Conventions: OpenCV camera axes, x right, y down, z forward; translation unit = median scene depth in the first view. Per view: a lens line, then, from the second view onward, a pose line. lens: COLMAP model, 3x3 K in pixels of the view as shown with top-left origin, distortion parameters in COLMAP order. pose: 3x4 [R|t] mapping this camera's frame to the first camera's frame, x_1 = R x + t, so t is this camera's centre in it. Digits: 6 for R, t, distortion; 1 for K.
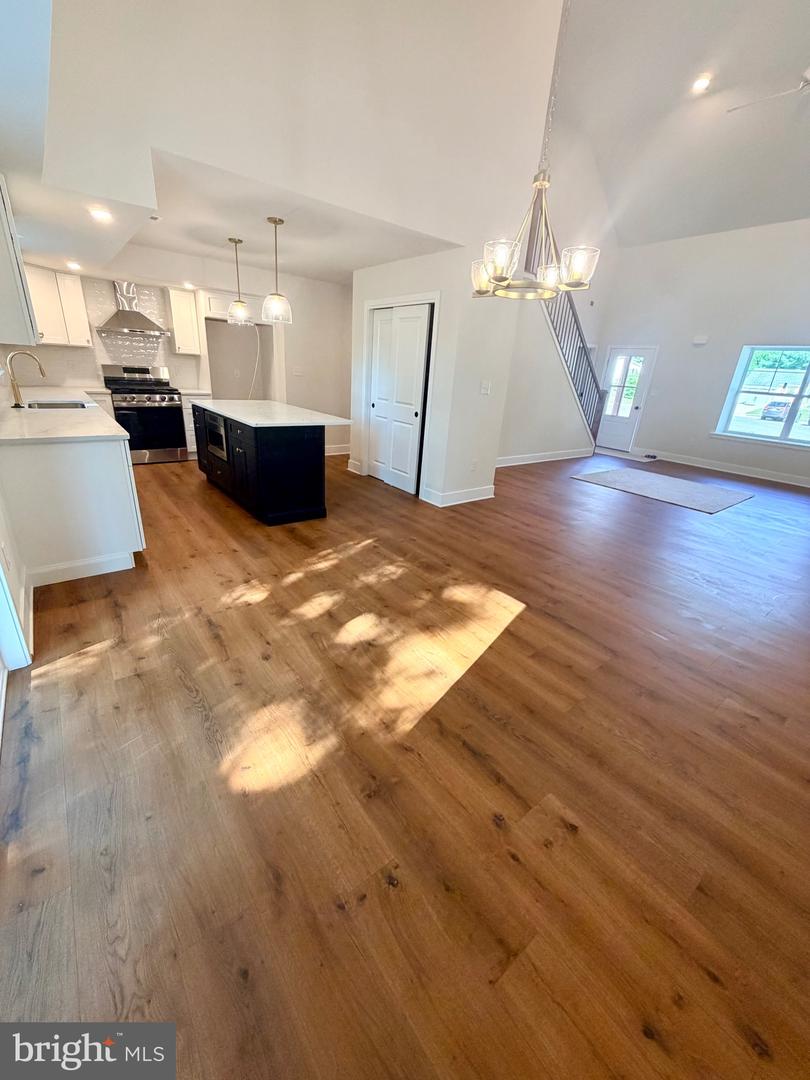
lens RADIAL K [[431.6, 0, 406.9], [0, 431.6, 540.3], [0, 0, 1]] dist [-0.001005, -0.000723]
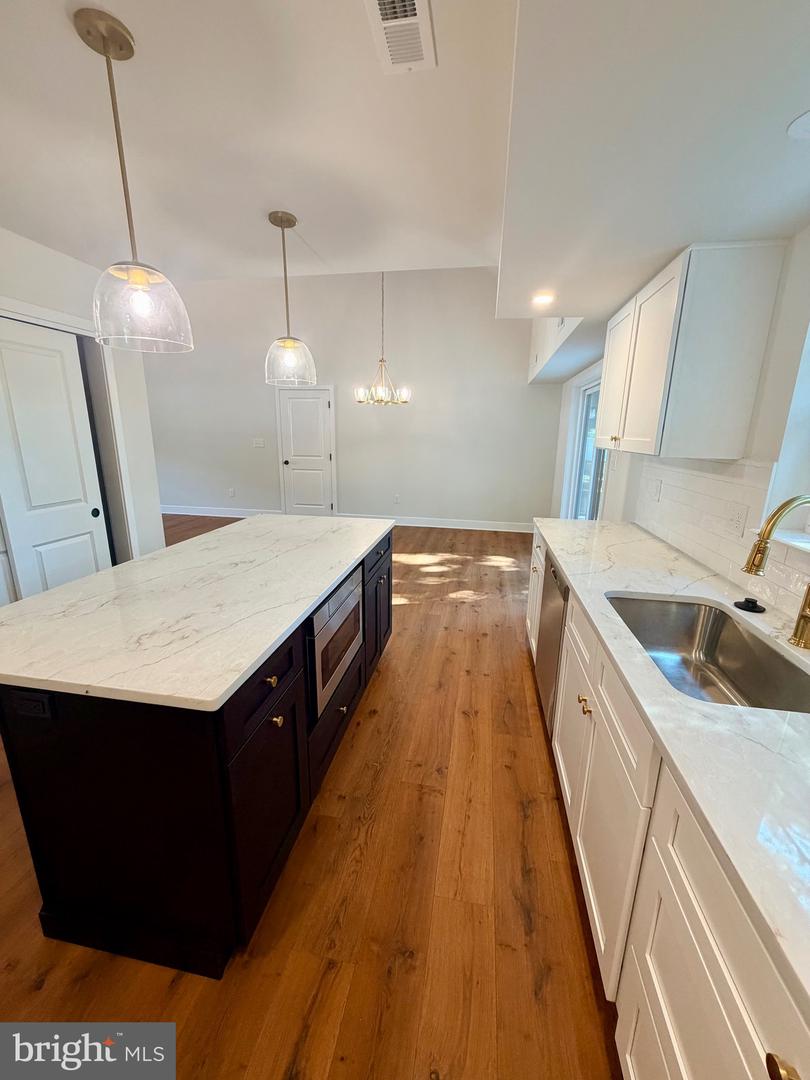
lens RADIAL K [[431.6, 0, 402.0], [0, 431.6, 529.6], [0, 0, 1]] dist [-0.001005, -0.000723]
pose [[-0.653418, -0.239048, 0.718262, -1.245294], [0.228458, 0.842317, 0.488169, -0.847539], [-0.721701, 0.483071, -0.495773, 1.828717]]
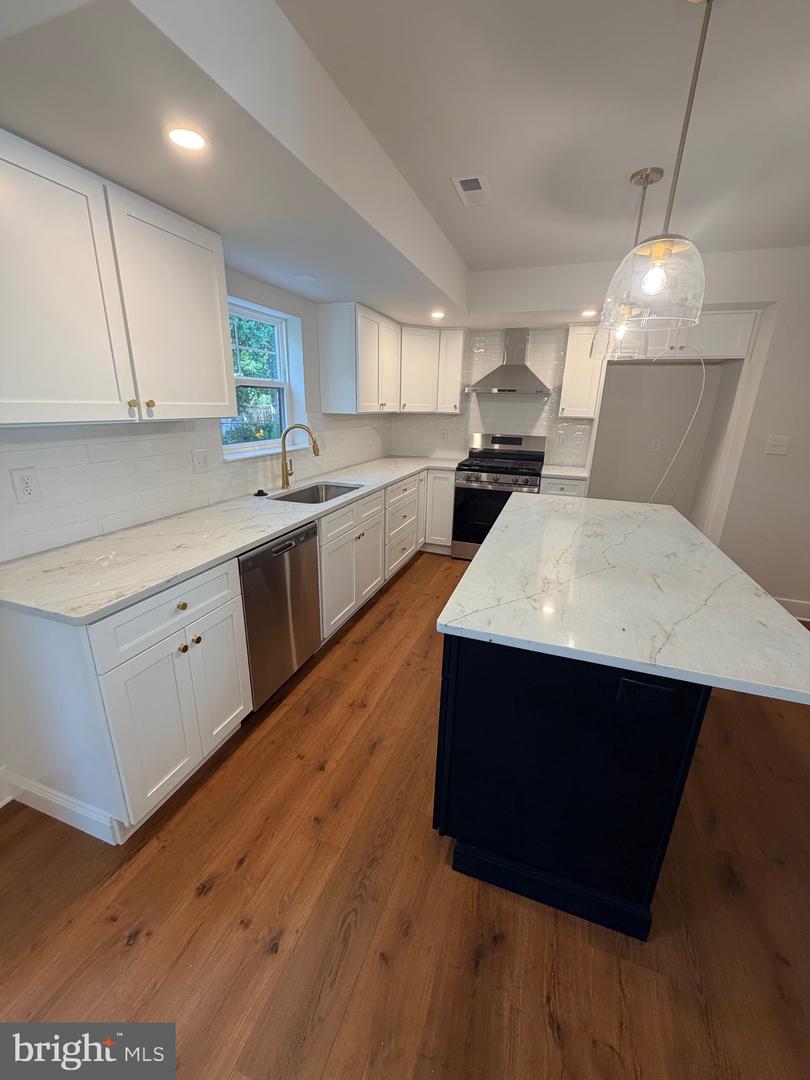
lens RADIAL K [[431.6, 0, 401.7], [0, 431.6, 535.8], [0, 0, 1]] dist [-0.001005, -0.000723]
pose [[0.524200, 0.198283, -0.828190, -0.135779], [-0.304455, 0.951876, 0.035191, -0.441087], [0.795312, 0.233699, 0.559342, 1.005856]]
